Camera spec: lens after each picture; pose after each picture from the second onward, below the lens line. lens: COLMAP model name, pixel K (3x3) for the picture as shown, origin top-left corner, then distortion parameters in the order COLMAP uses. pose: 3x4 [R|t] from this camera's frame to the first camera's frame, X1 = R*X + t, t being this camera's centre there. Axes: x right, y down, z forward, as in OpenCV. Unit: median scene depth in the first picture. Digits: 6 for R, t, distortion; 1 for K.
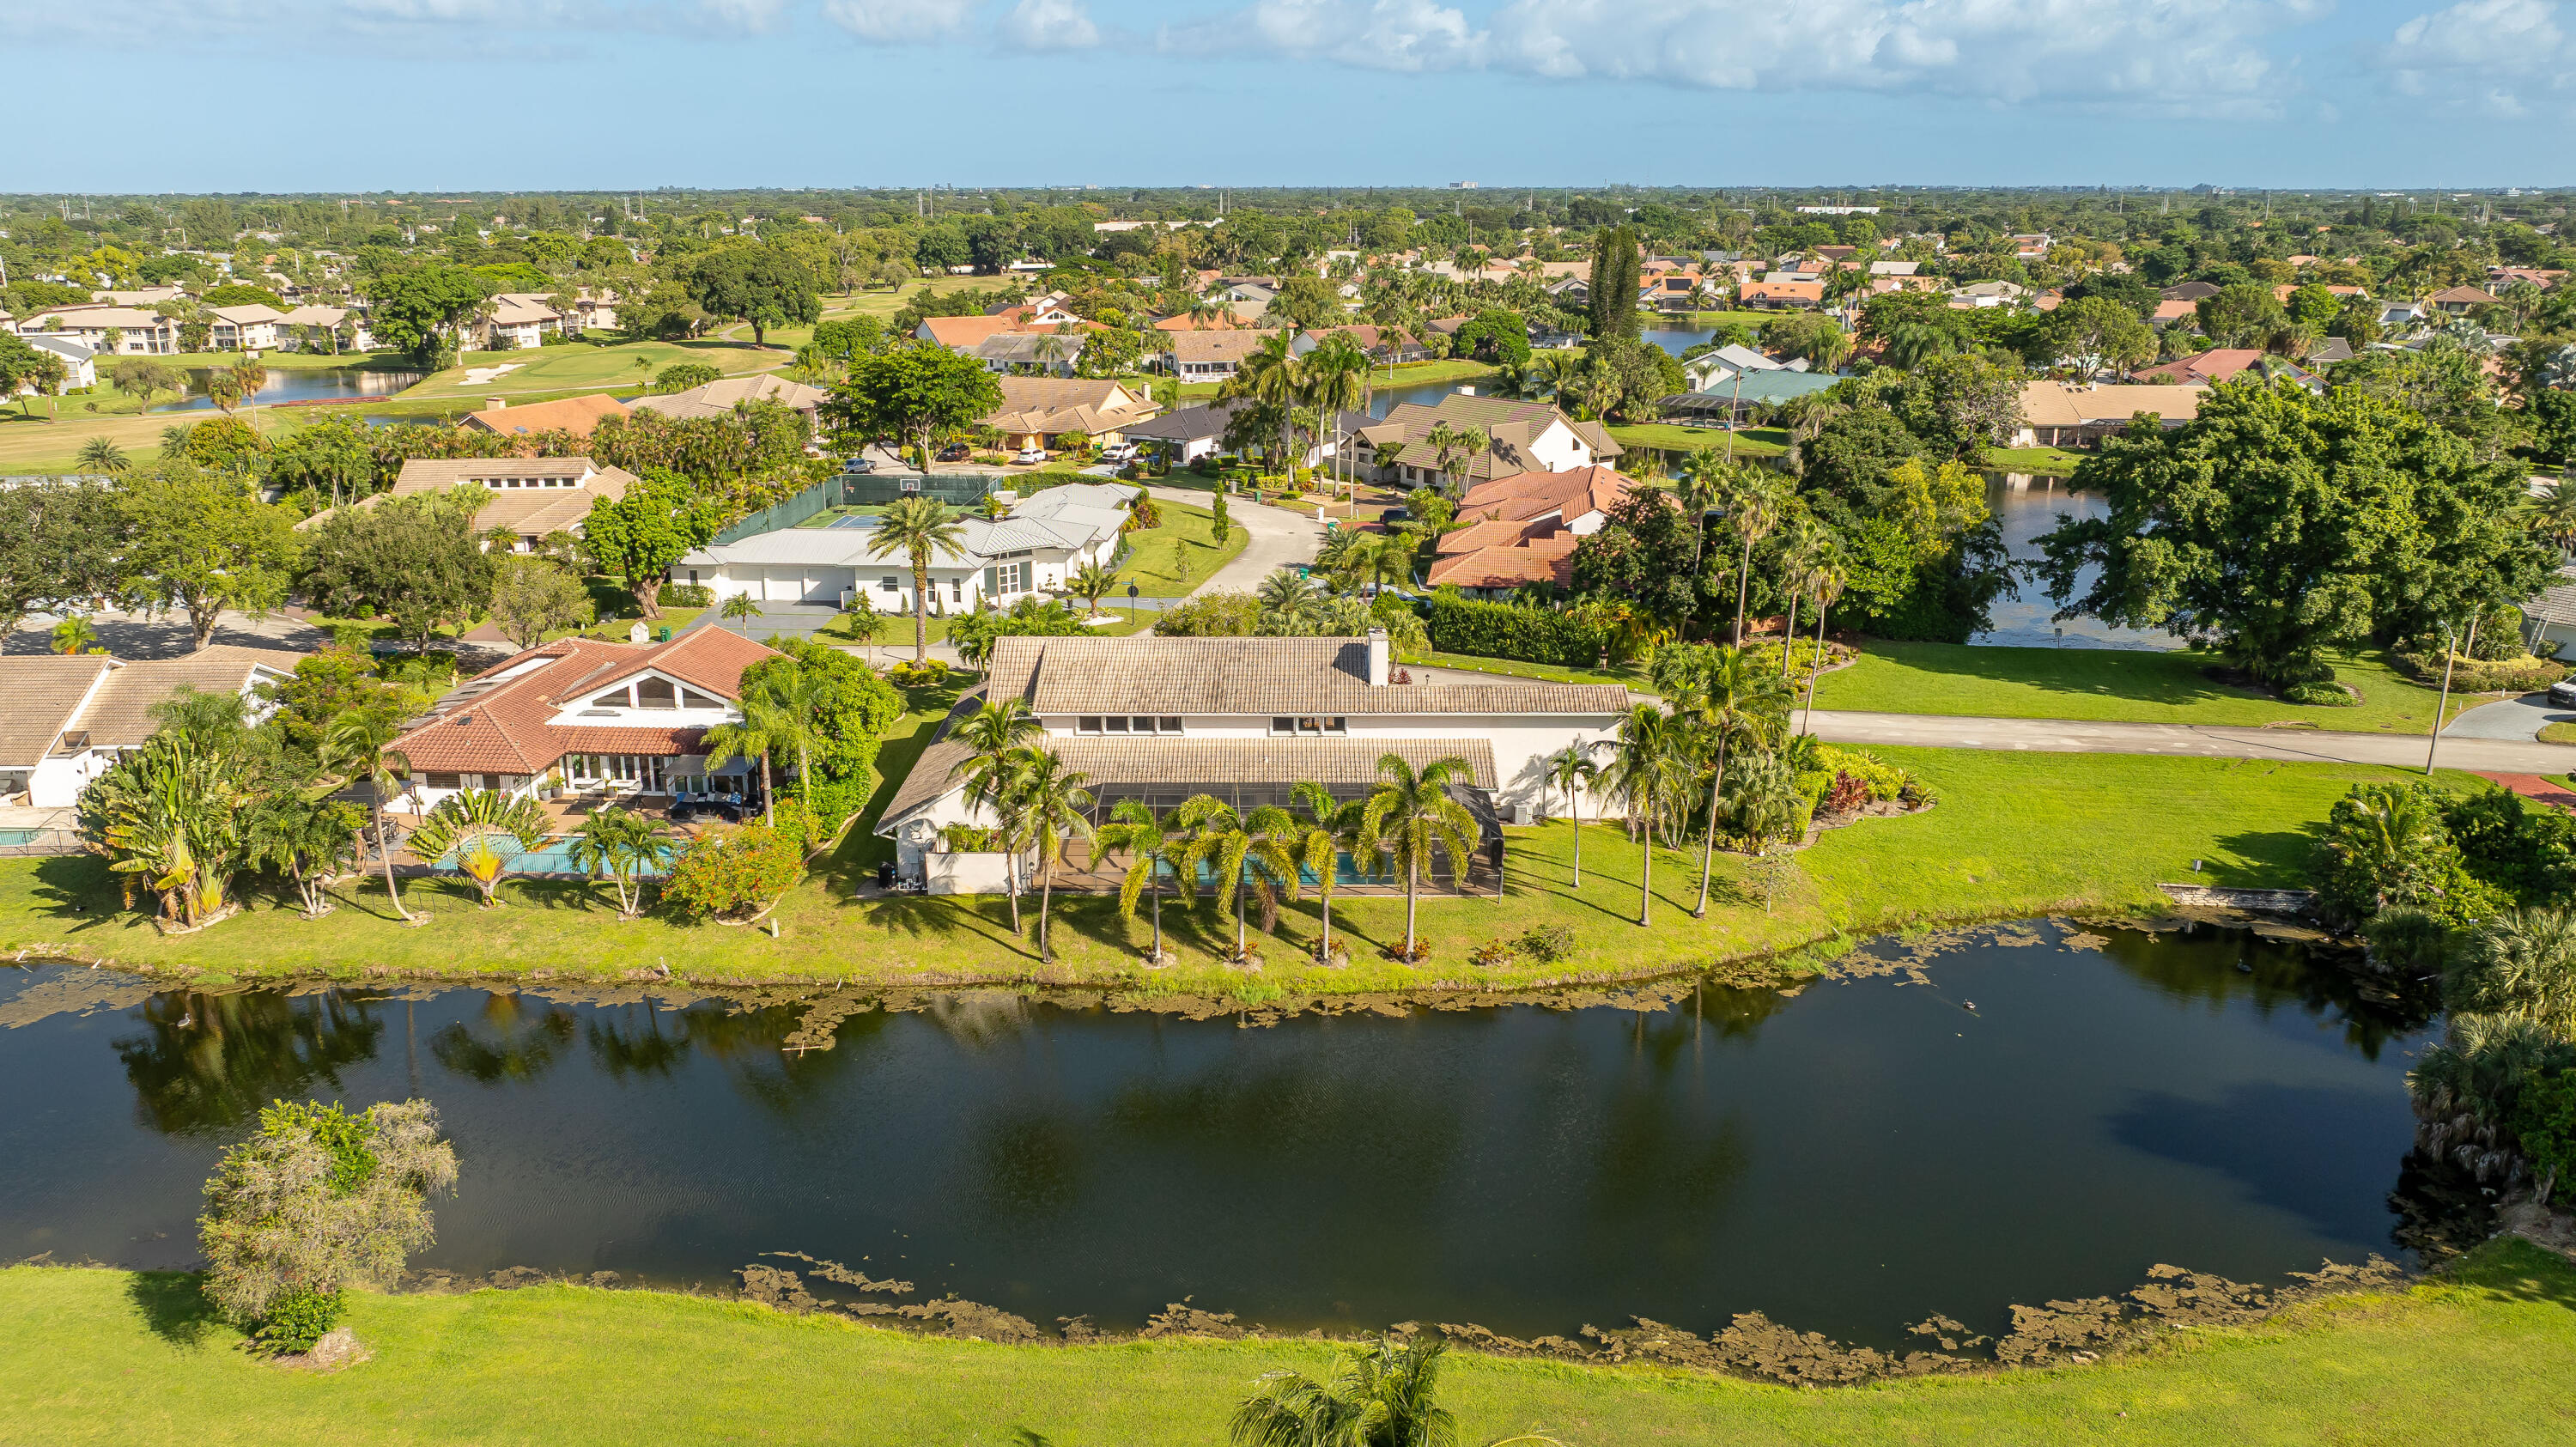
lens RADIAL K [[1808.3, 0, 1288.8], [0, 1808.3, 722.7], [0, 0, 1]] dist [-0.026606, 0.019893]
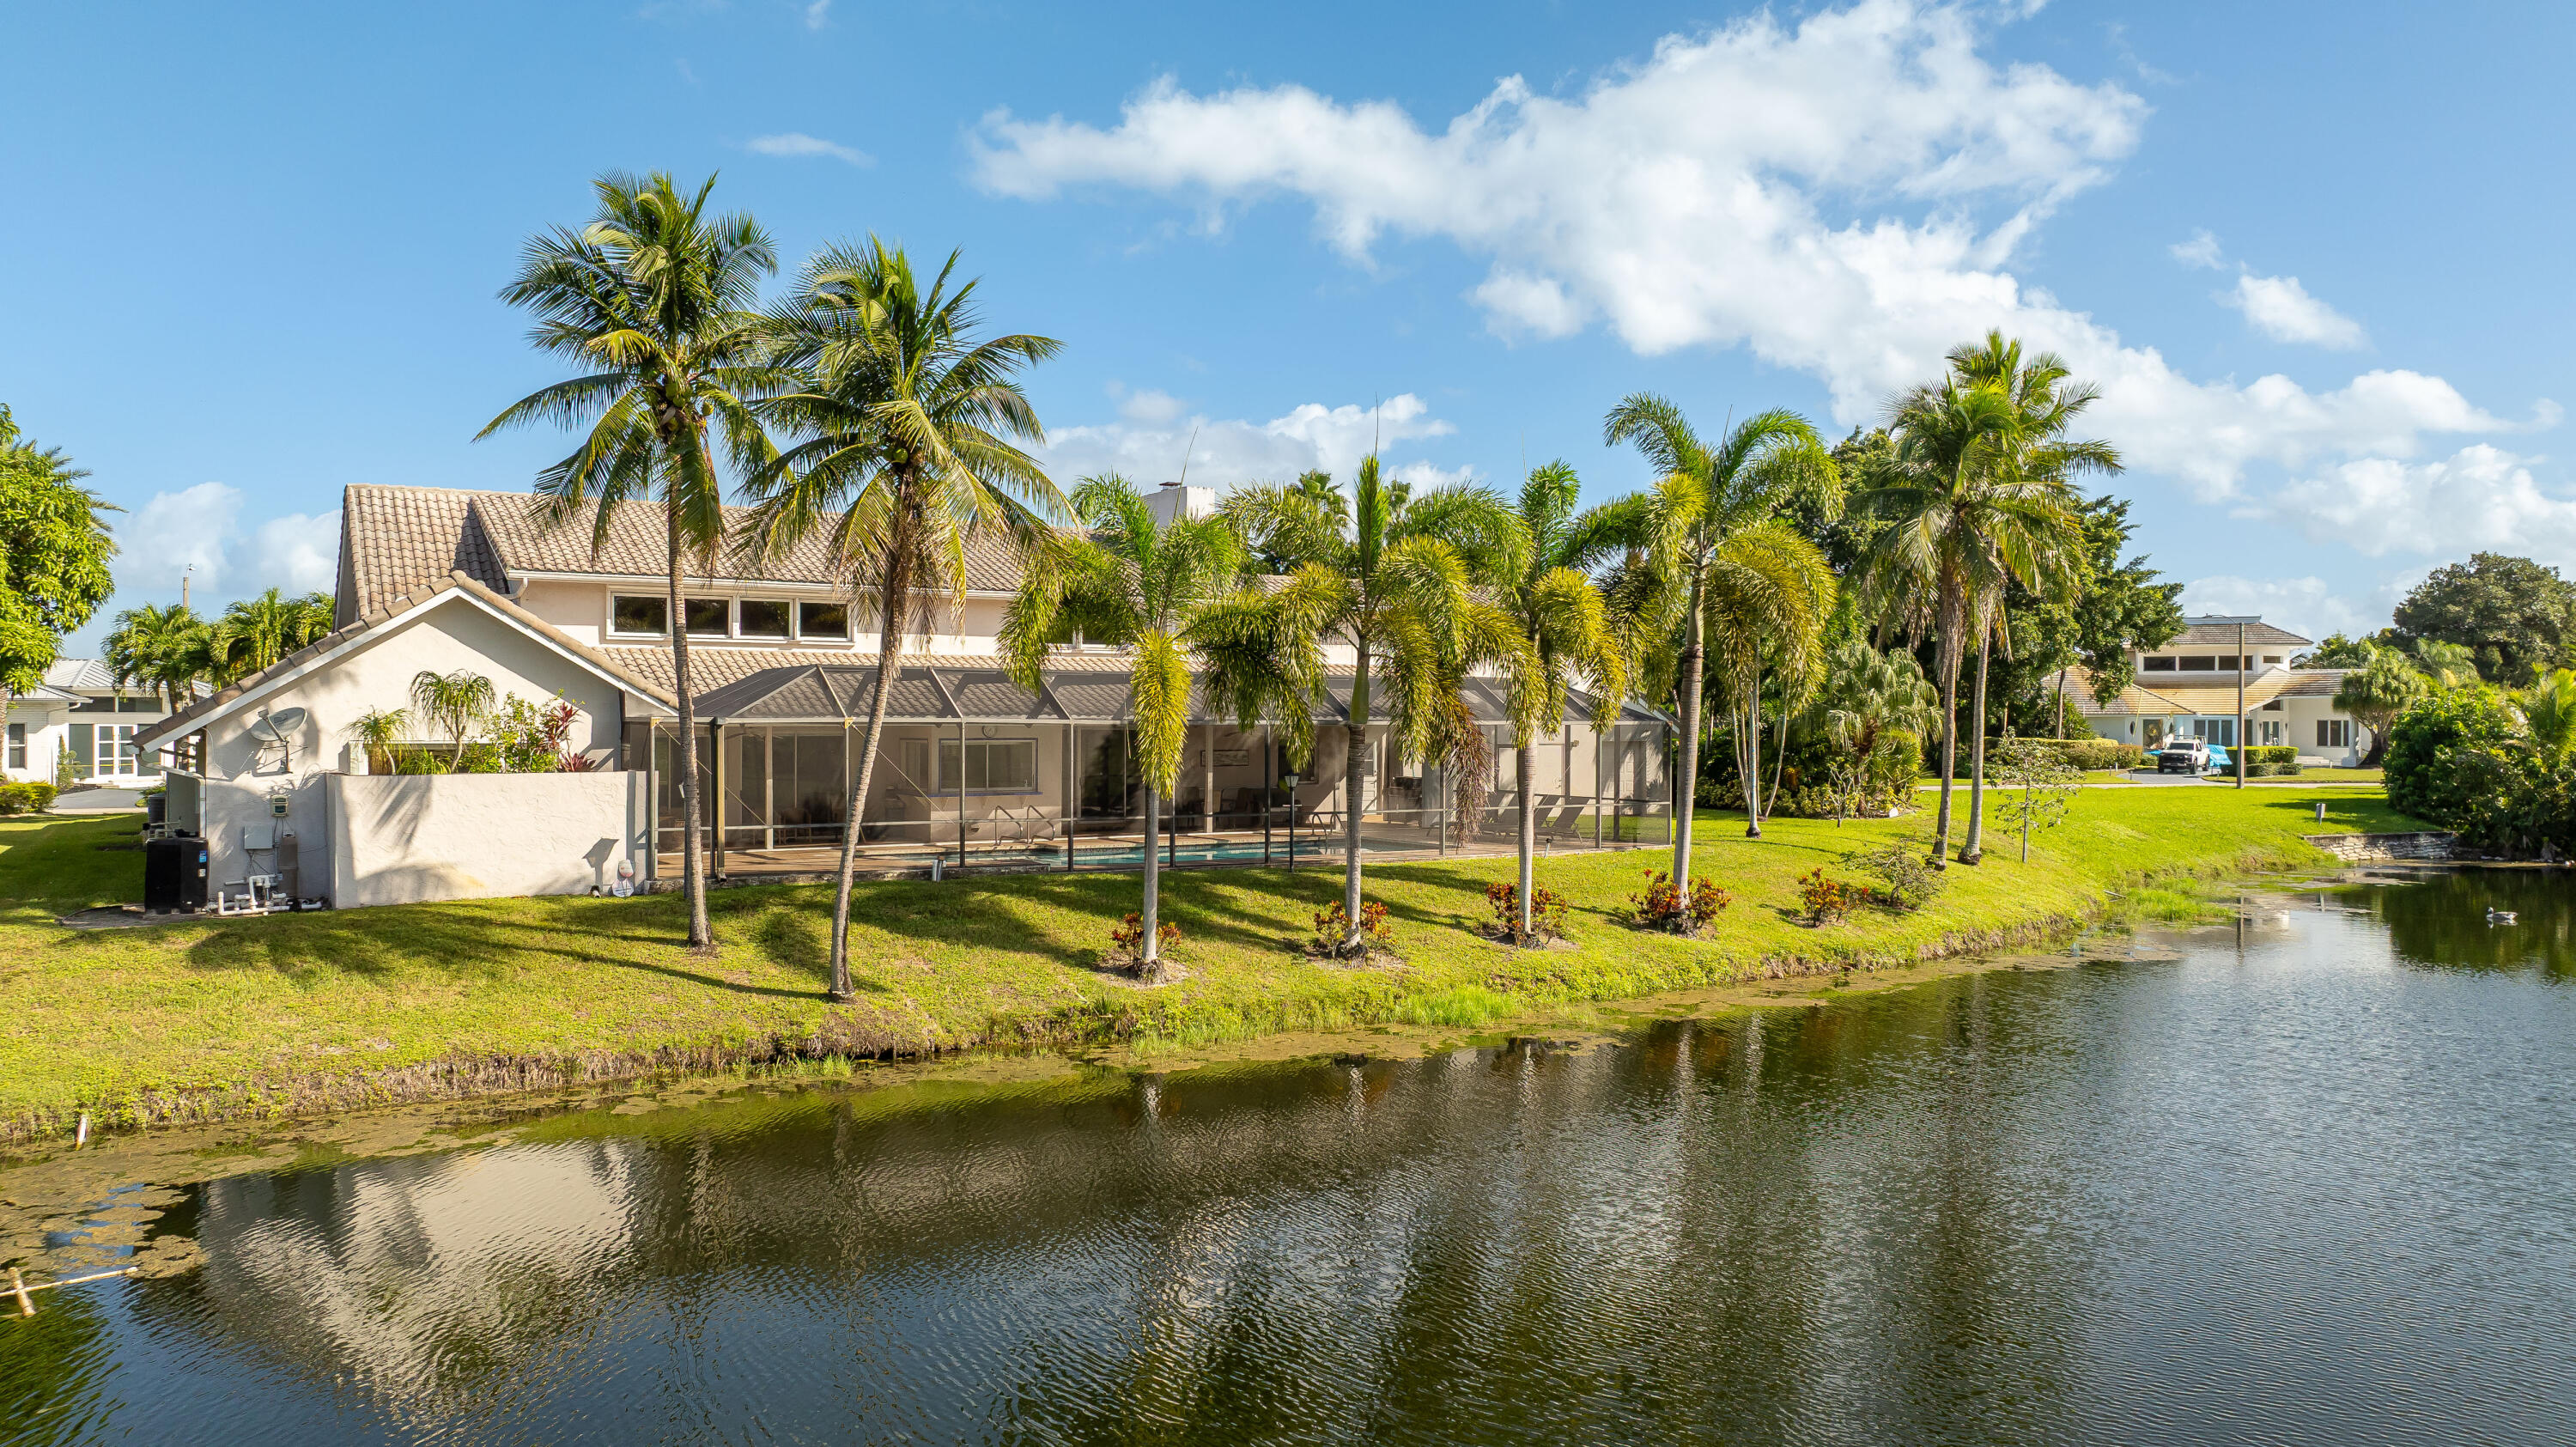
lens RADIAL K [[1808.3, 0, 1286.1], [0, 1808.3, 724.2], [0, 0, 1]] dist [-0.026606, 0.019893]
pose [[0.869049, -0.005461, 0.494697, -0.190728], [0.127069, 0.968857, -0.212530, 0.138155], [-0.478130, 0.247559, 0.842678, 0.565645]]
